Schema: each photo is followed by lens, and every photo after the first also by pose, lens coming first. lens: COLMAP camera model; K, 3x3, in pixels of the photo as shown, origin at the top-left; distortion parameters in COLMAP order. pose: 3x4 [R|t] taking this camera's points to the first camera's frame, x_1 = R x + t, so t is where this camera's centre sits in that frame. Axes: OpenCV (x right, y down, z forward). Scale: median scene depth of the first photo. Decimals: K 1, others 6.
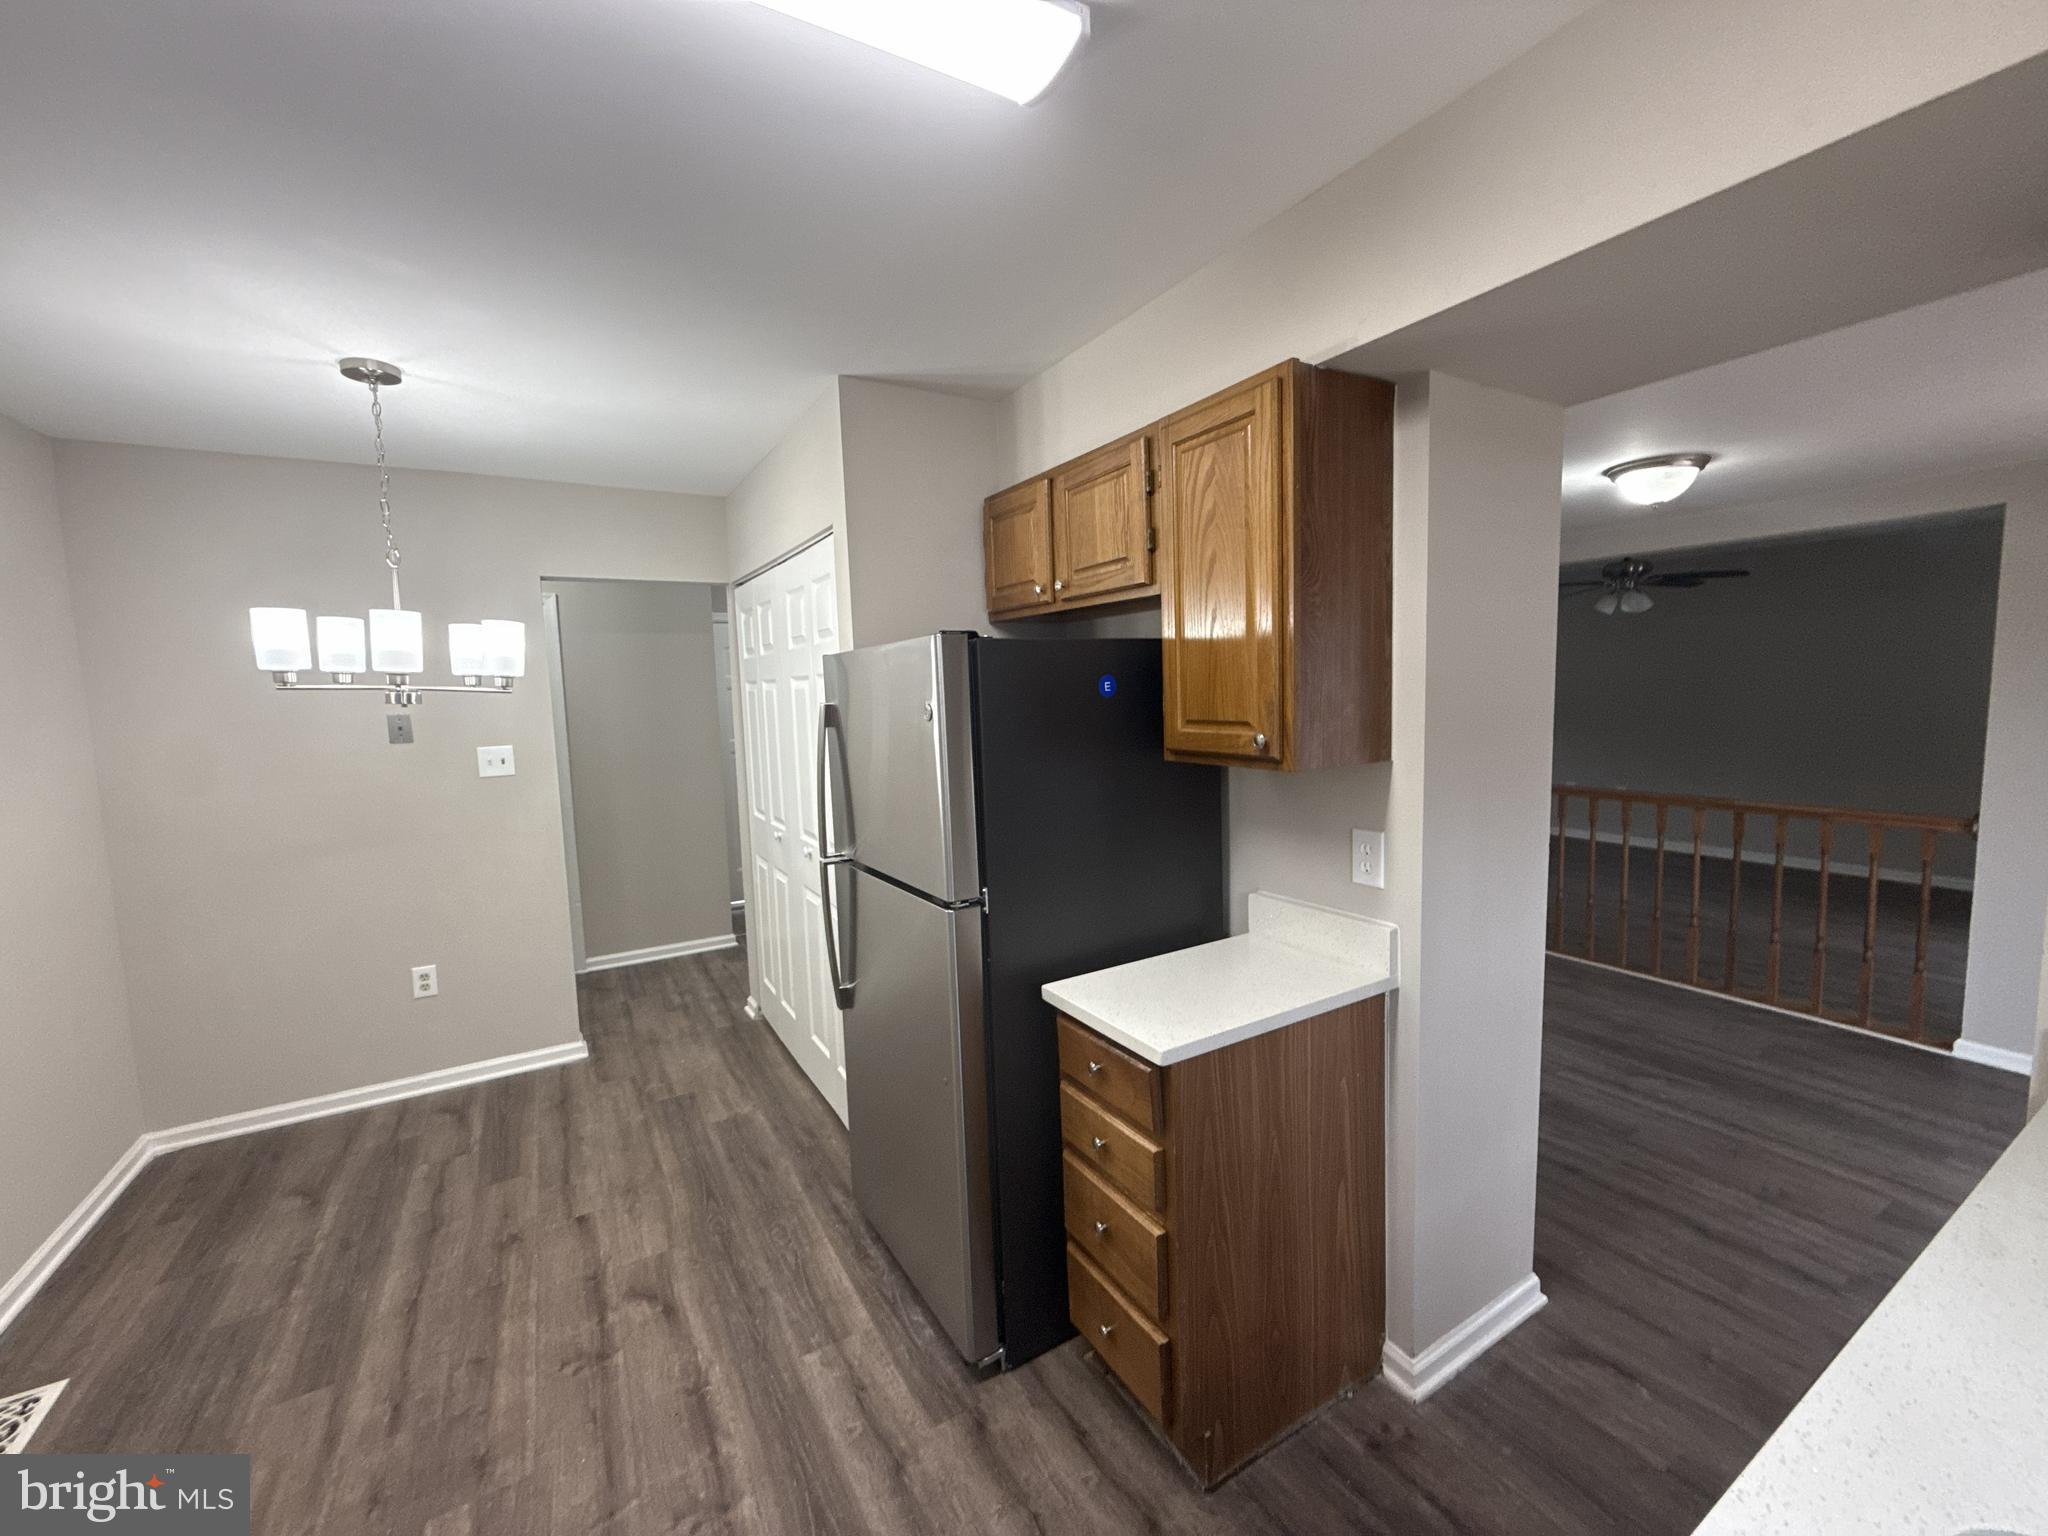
lens RADIAL K [[815.9, 0, 1024.0], [0, 815.9, 768.0], [0, 0, 1]] dist [-0.000466, 0.000055]
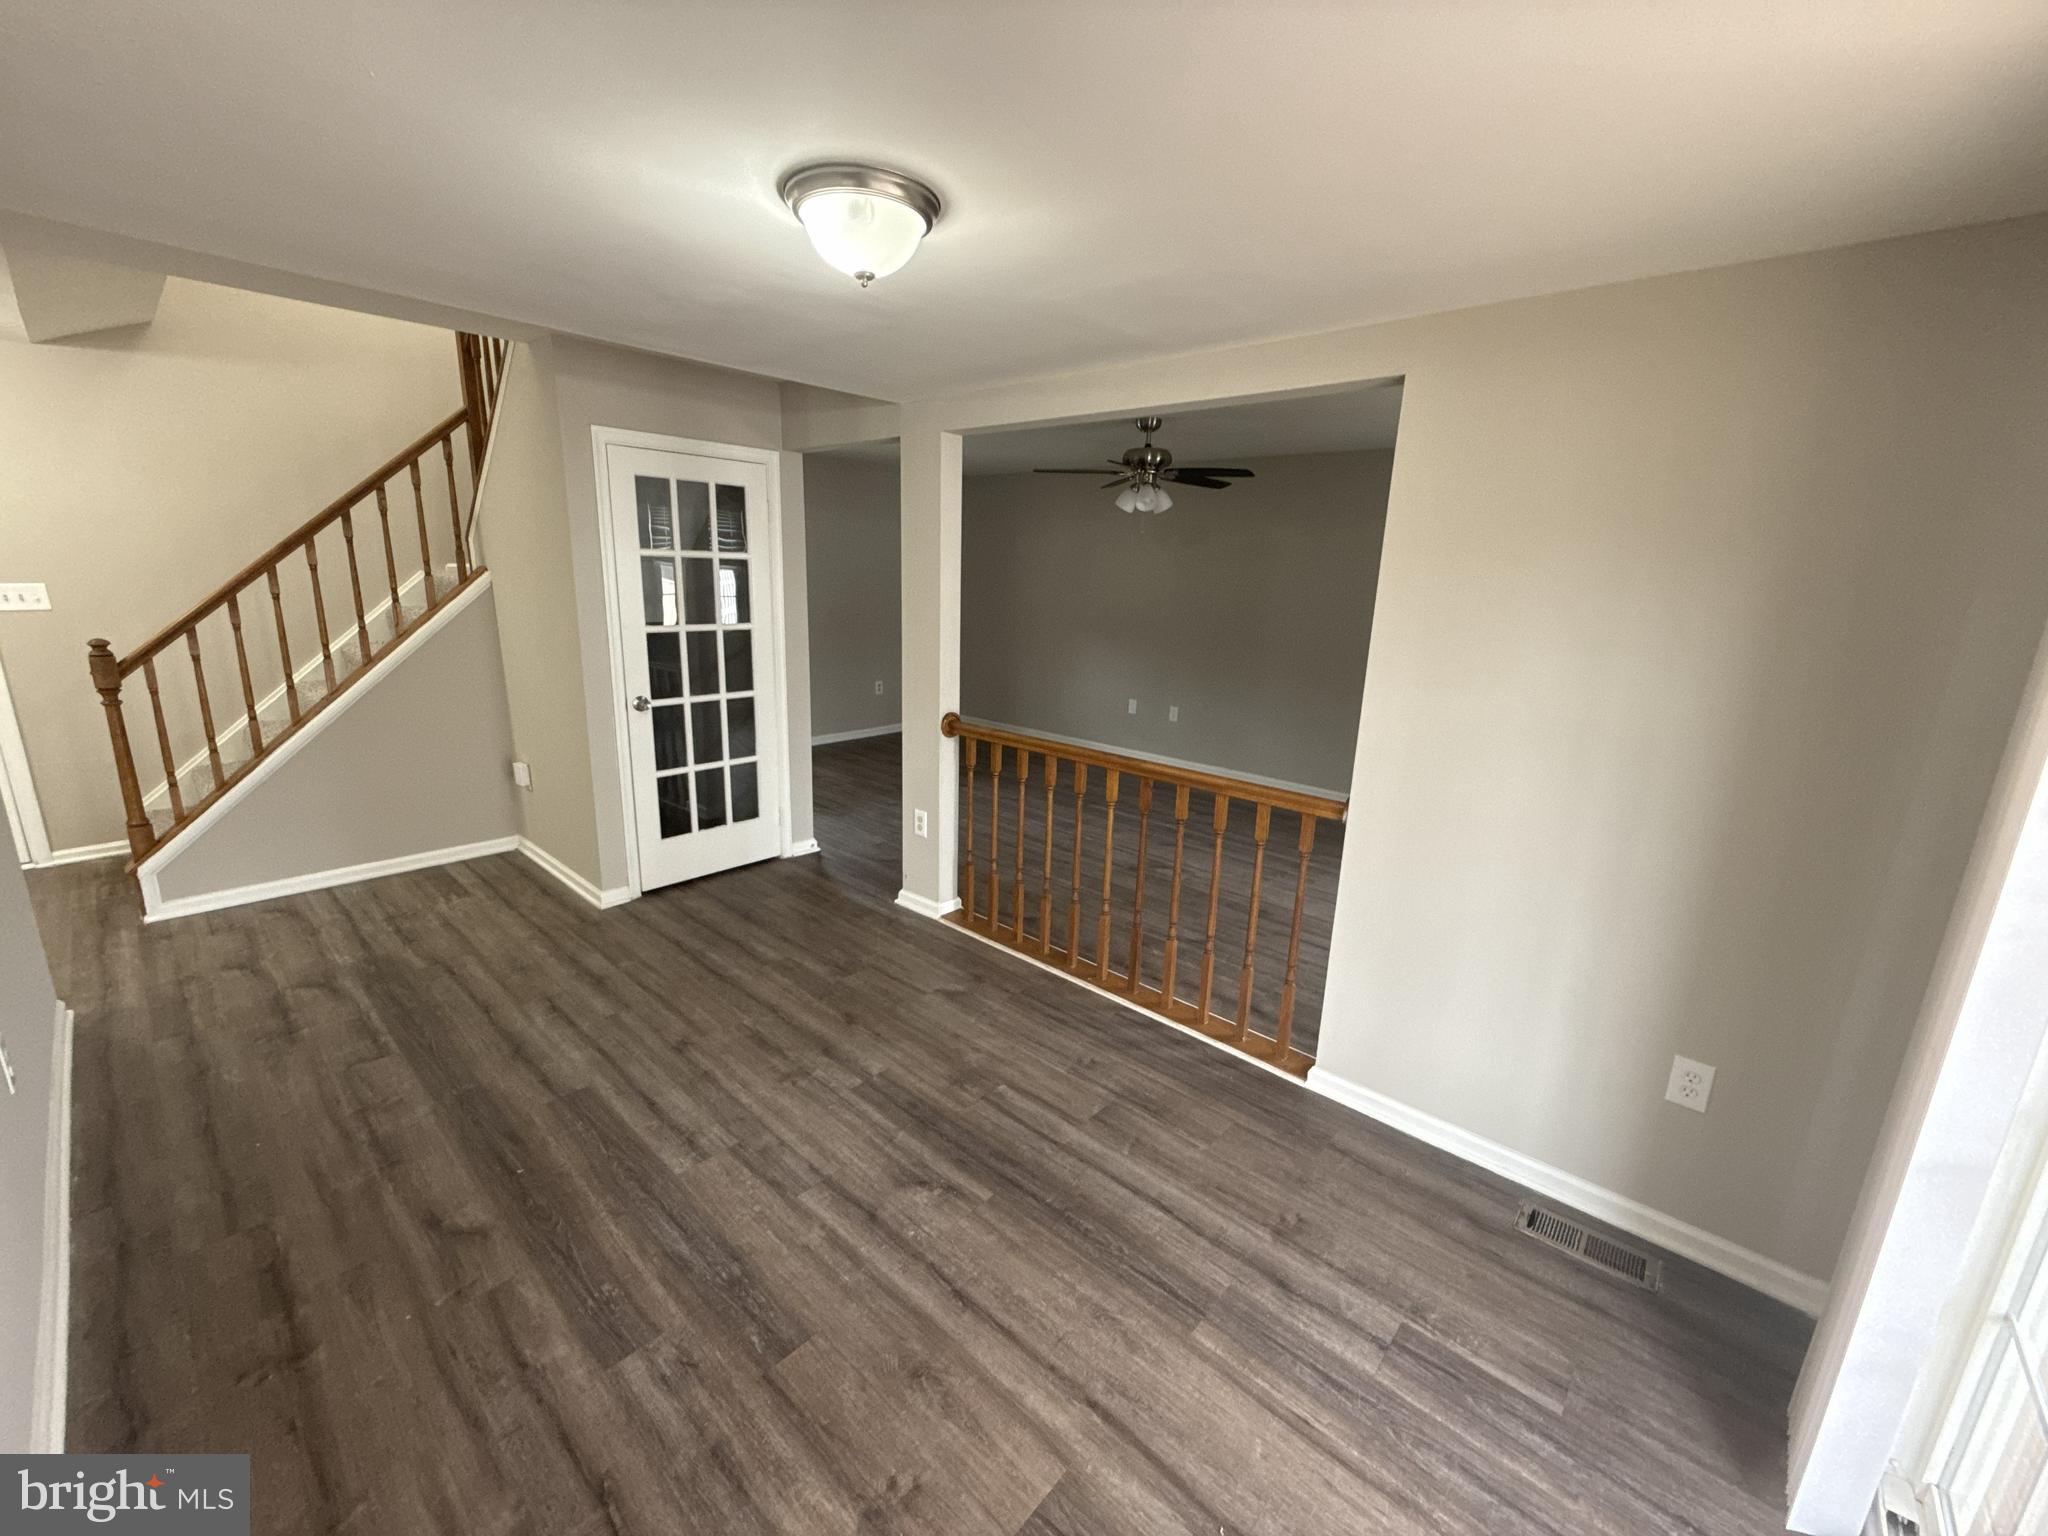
lens RADIAL K [[815.9, 0, 1024.0], [0, 815.9, 768.0], [0, 0, 1]] dist [-0.000466, 0.000055]
pose [[0.950592, -0.009622, 0.310293, 0.612220], [-0.034282, 0.990153, 0.135727, -0.066216], [-0.308544, -0.139659, 0.940902, 0.358151]]
